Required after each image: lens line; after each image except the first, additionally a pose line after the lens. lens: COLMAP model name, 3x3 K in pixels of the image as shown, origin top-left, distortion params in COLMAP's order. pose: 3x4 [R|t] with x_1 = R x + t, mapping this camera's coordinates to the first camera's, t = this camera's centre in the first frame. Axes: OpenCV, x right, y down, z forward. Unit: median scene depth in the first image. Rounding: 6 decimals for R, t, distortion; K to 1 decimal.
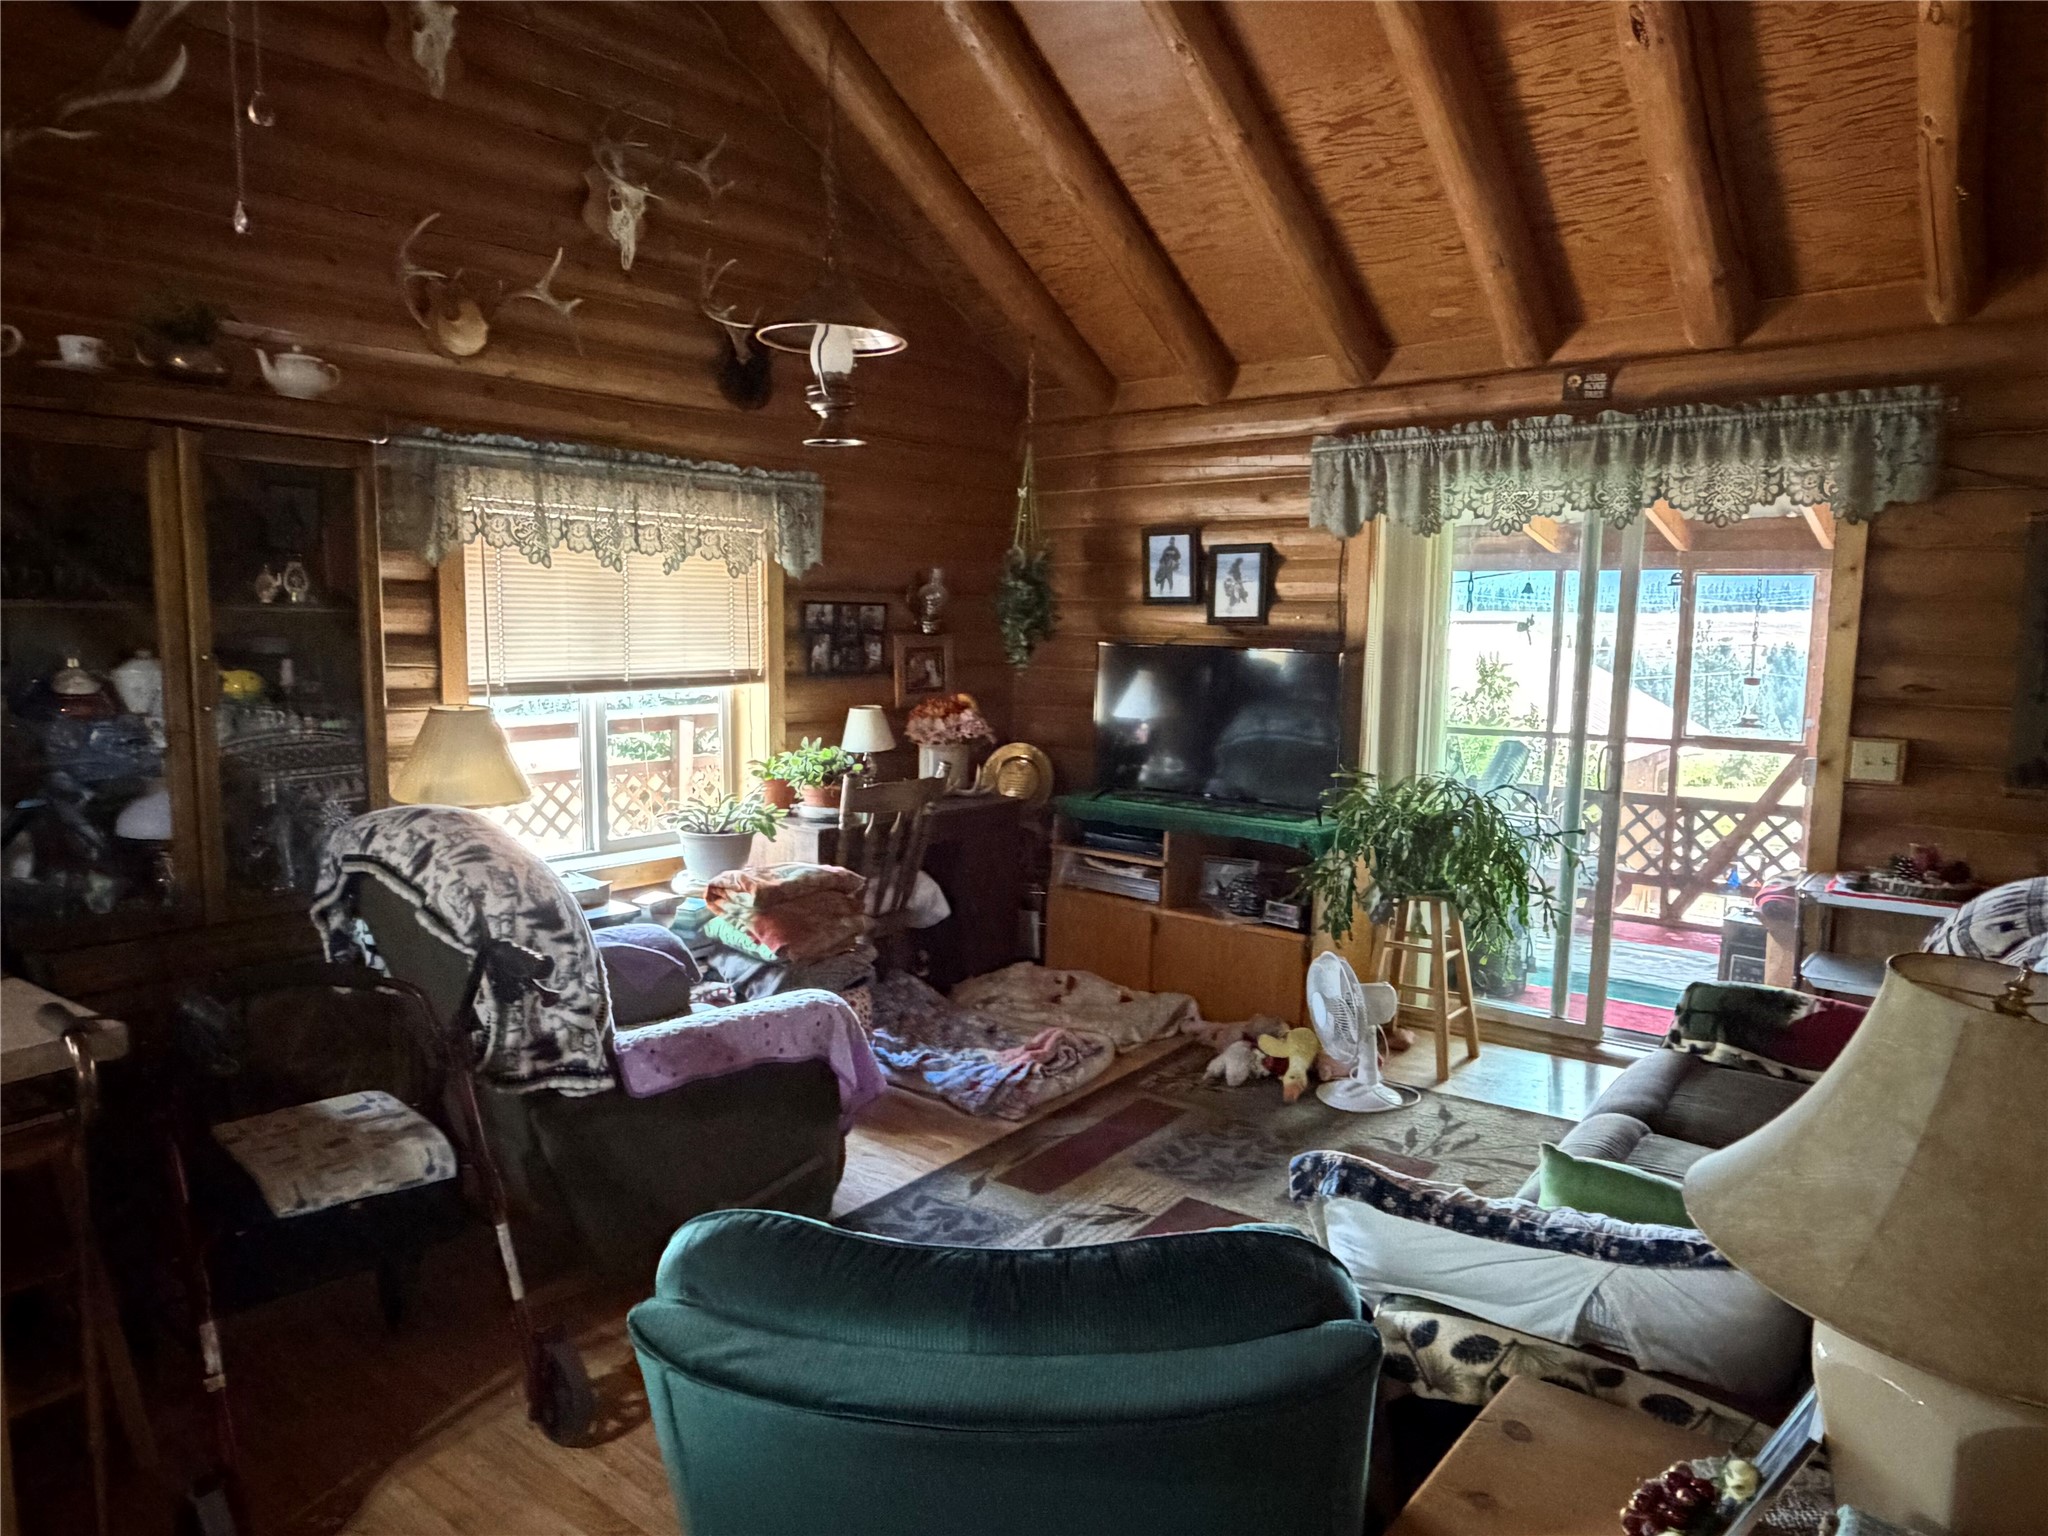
lens RADIAL K [[1346.3, 0, 1024.0], [0, 1346.3, 768.0], [0, 0, 1]] dist [0.008564, -0.002375]
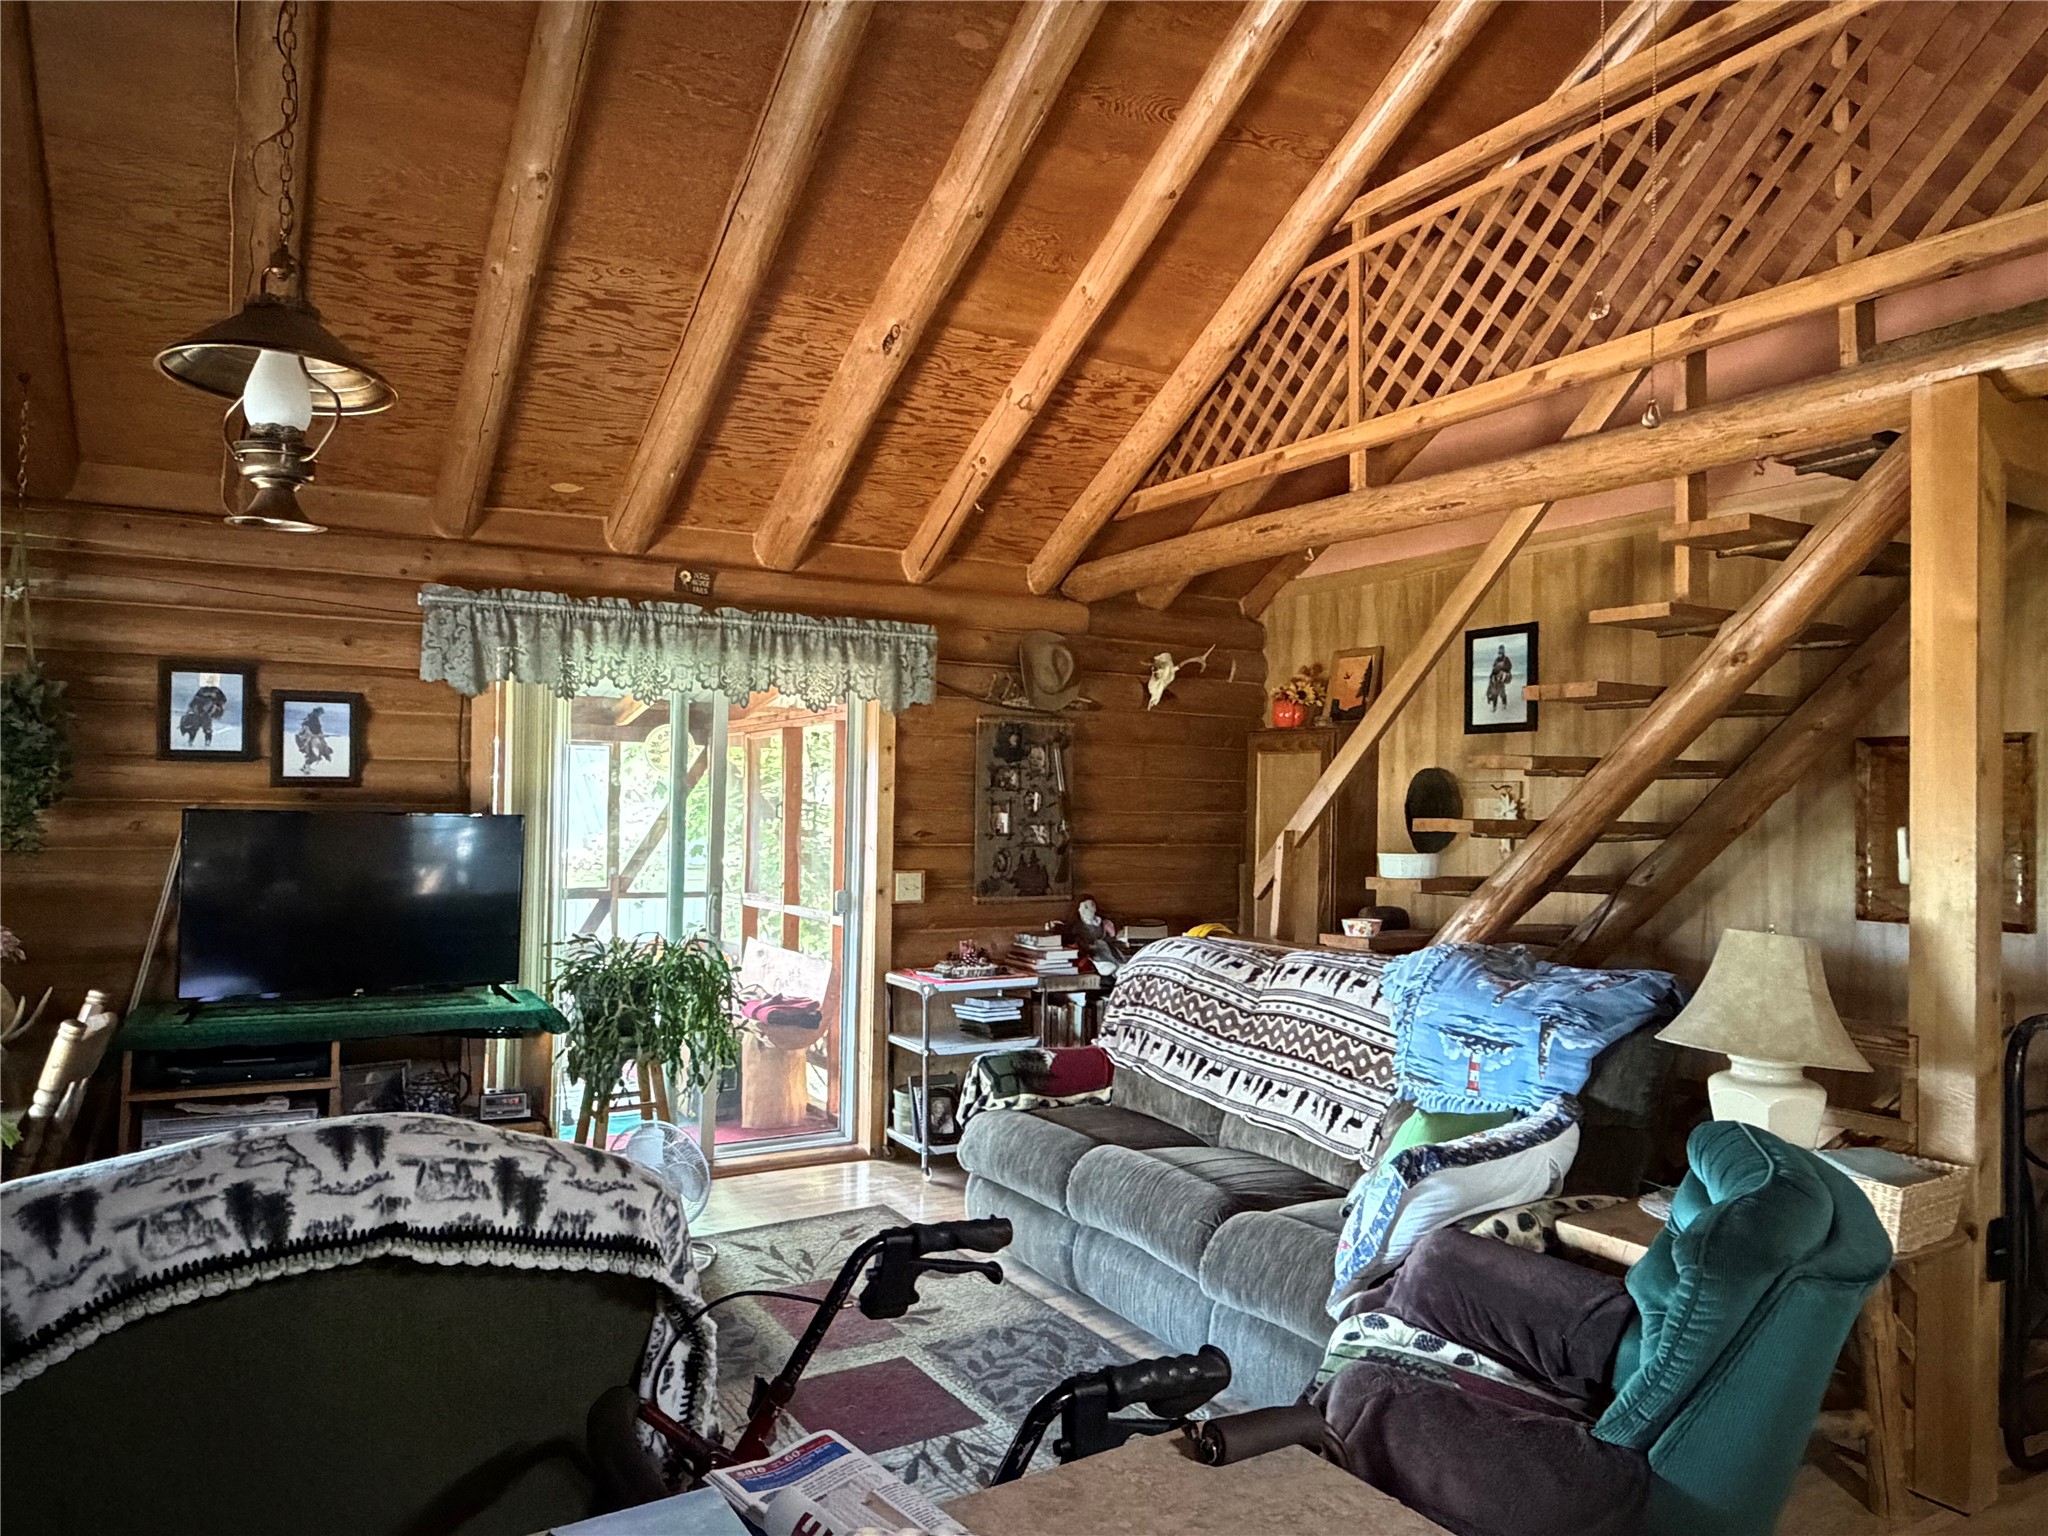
lens RADIAL K [[1346.3, 0, 1024.0], [0, 1346.3, 768.0], [0, 0, 1]] dist [0.008564, -0.002375]
pose [[0.360504, 0.015527, 0.932629, -0.543404], [0.094259, 0.994137, -0.052986, -0.037355], [-0.927983, 0.107010, 0.356926, 0.340734]]
